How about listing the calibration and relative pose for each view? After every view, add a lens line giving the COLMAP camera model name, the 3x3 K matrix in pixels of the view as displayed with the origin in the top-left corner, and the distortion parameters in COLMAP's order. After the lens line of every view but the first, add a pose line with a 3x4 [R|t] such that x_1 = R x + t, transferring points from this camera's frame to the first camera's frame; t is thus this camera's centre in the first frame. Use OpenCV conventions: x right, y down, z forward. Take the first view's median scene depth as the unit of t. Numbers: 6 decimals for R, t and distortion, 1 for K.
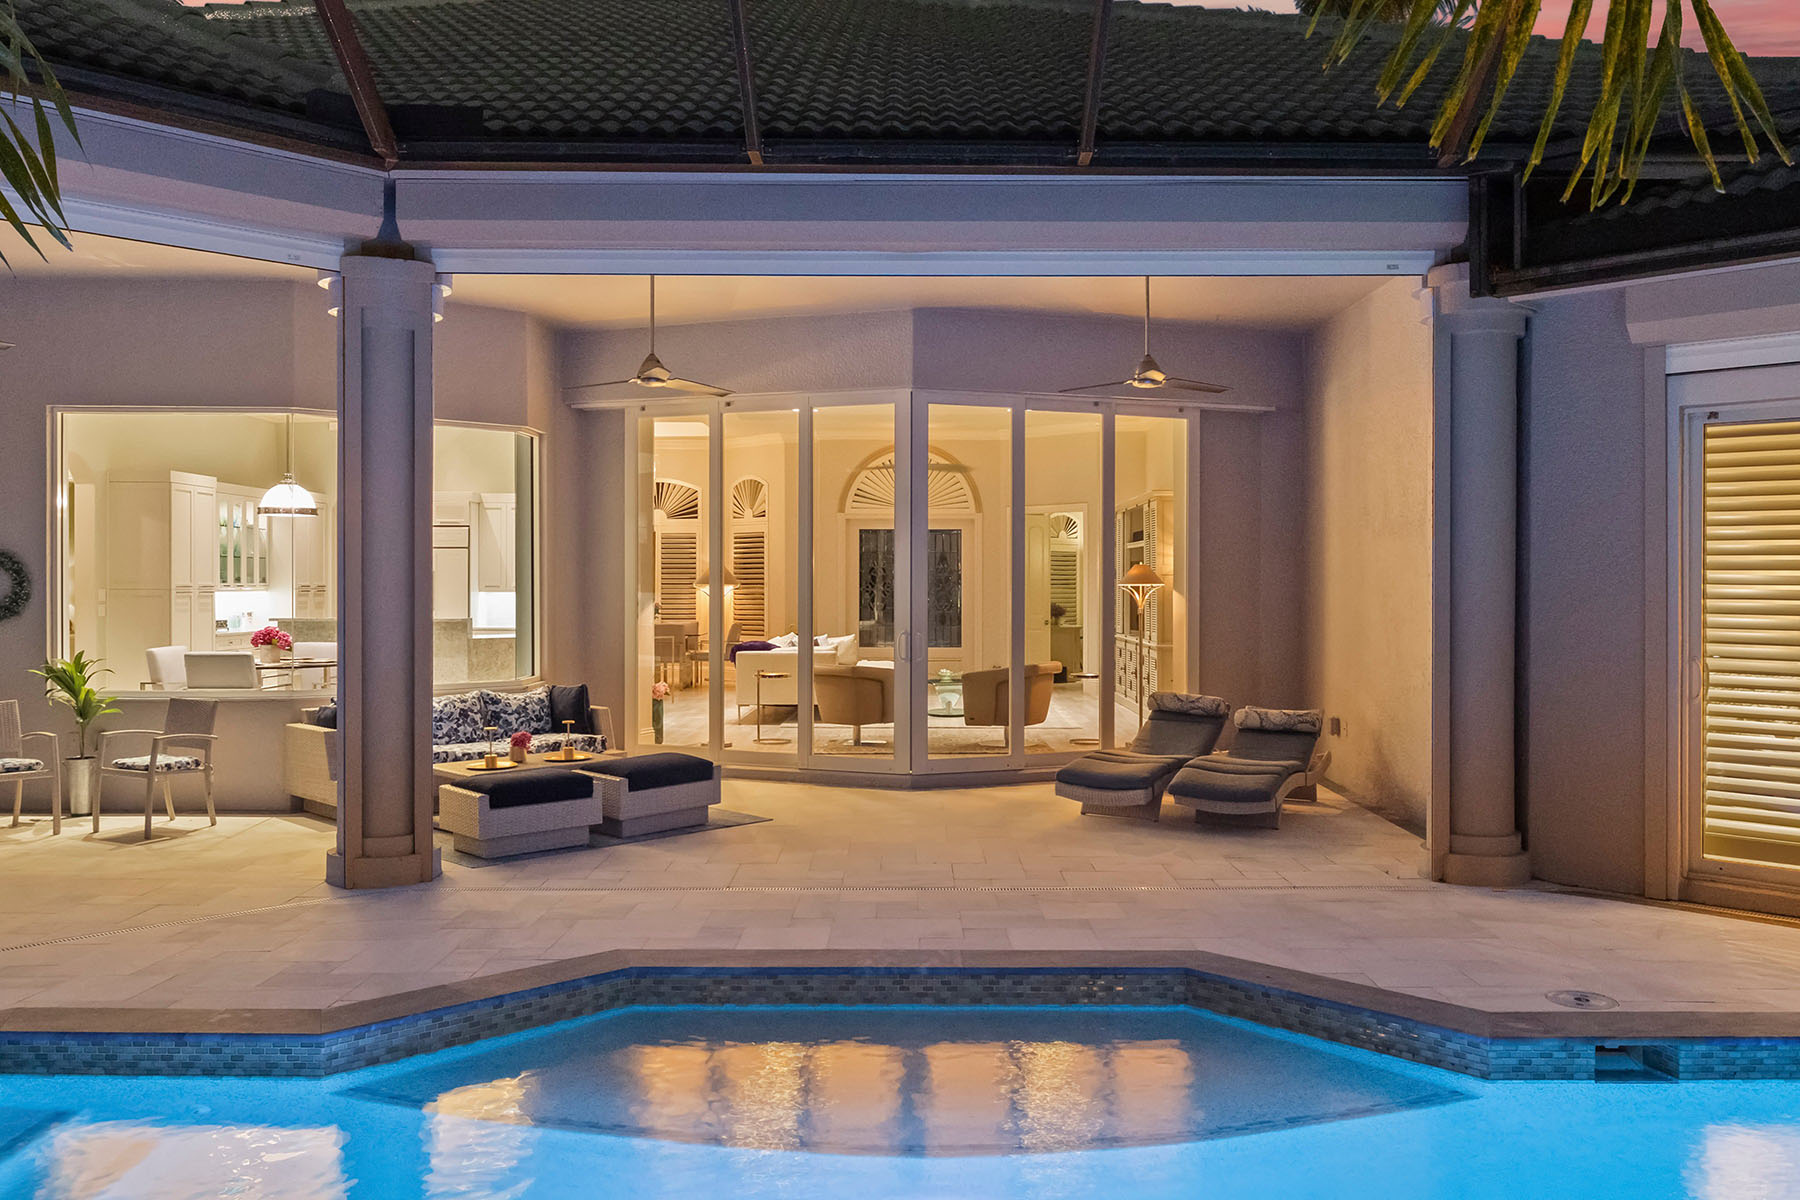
lens RADIAL K [[1449.2, 0, 897.1], [0, 1449.2, 591.9], [0, 0, 1]] dist [0.006509, -0.002479]
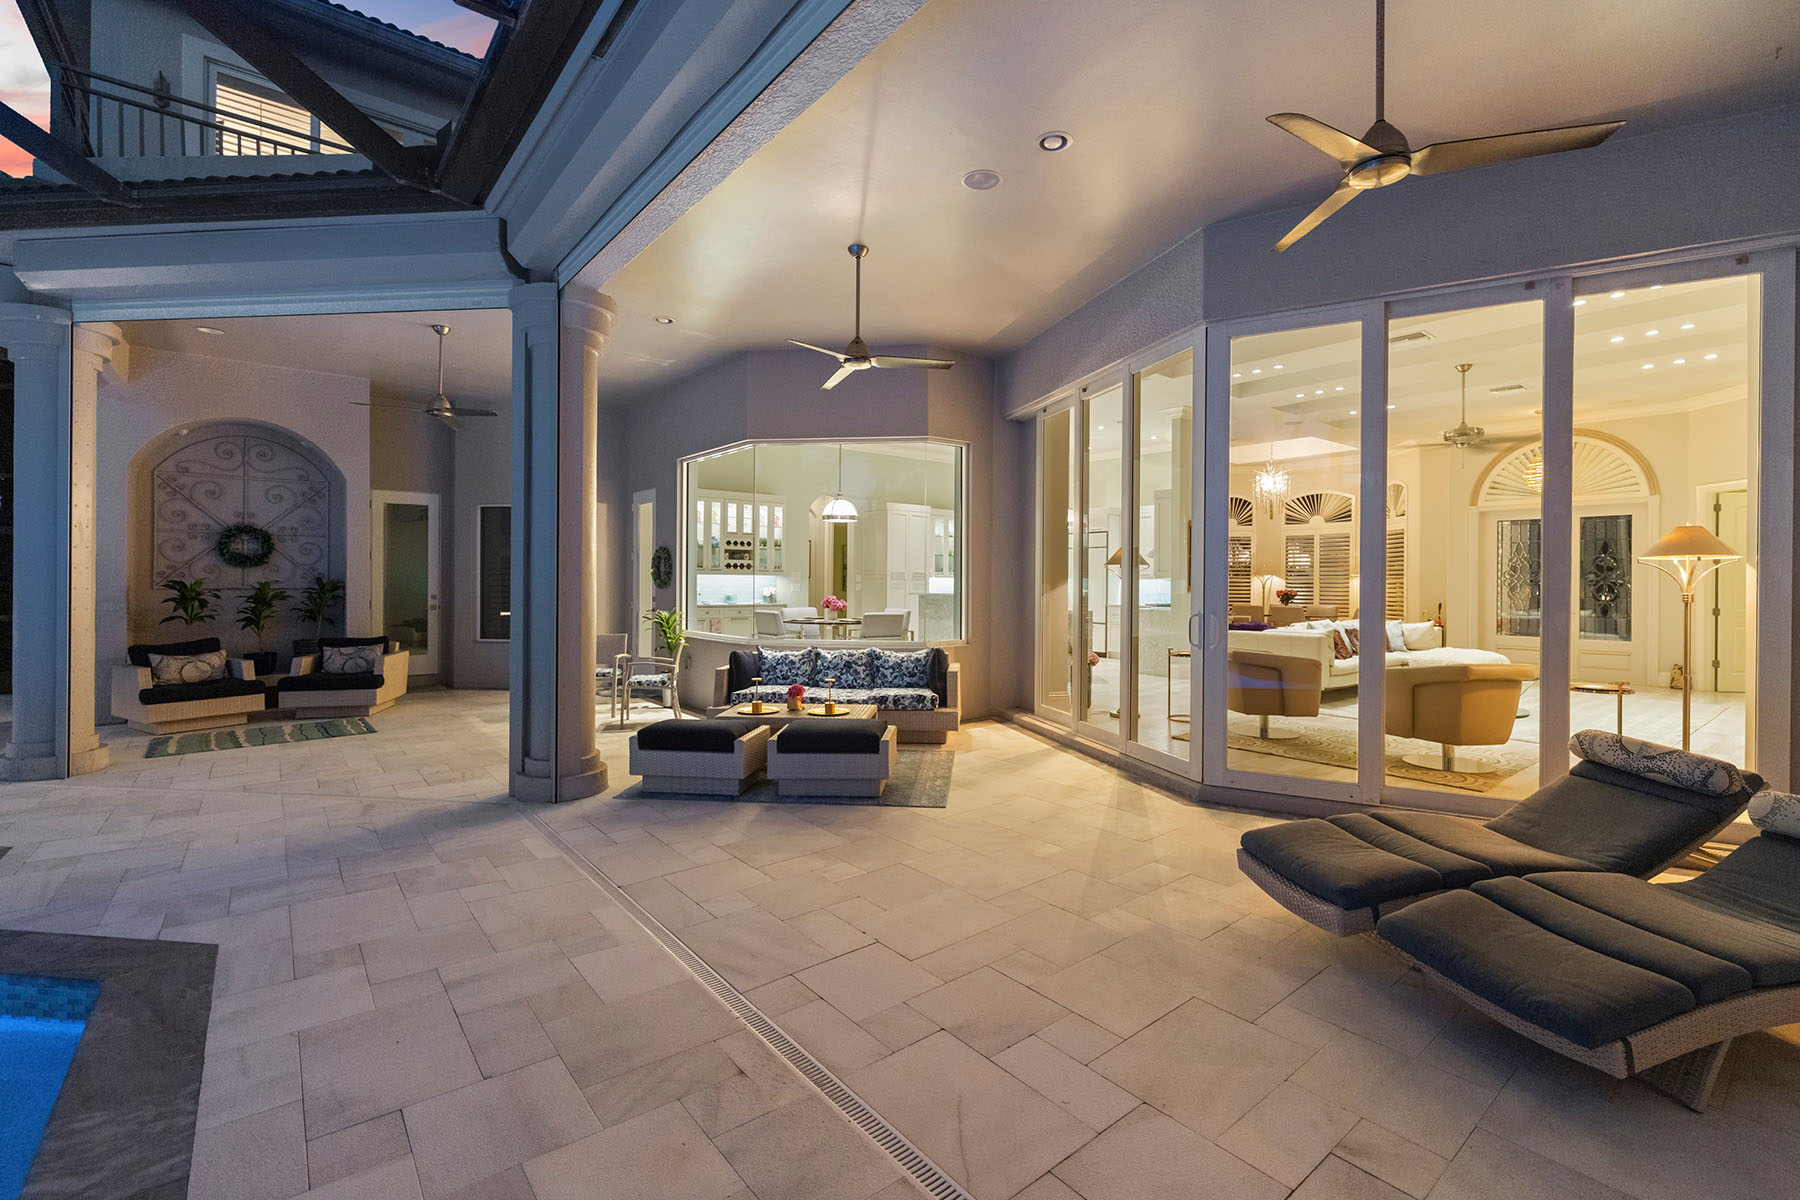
lens RADIAL K [[784.8, 0, 899.8], [0, 784.8, 574.1], [0, 0, 1]] dist [0.004937, 0.000529]
pose [[0.628250, -0.004855, -0.777997, 0.250087], [-0.011559, 0.999812, -0.015574, 0.013832], [0.777926, 0.018777, 0.628075, 0.571485]]
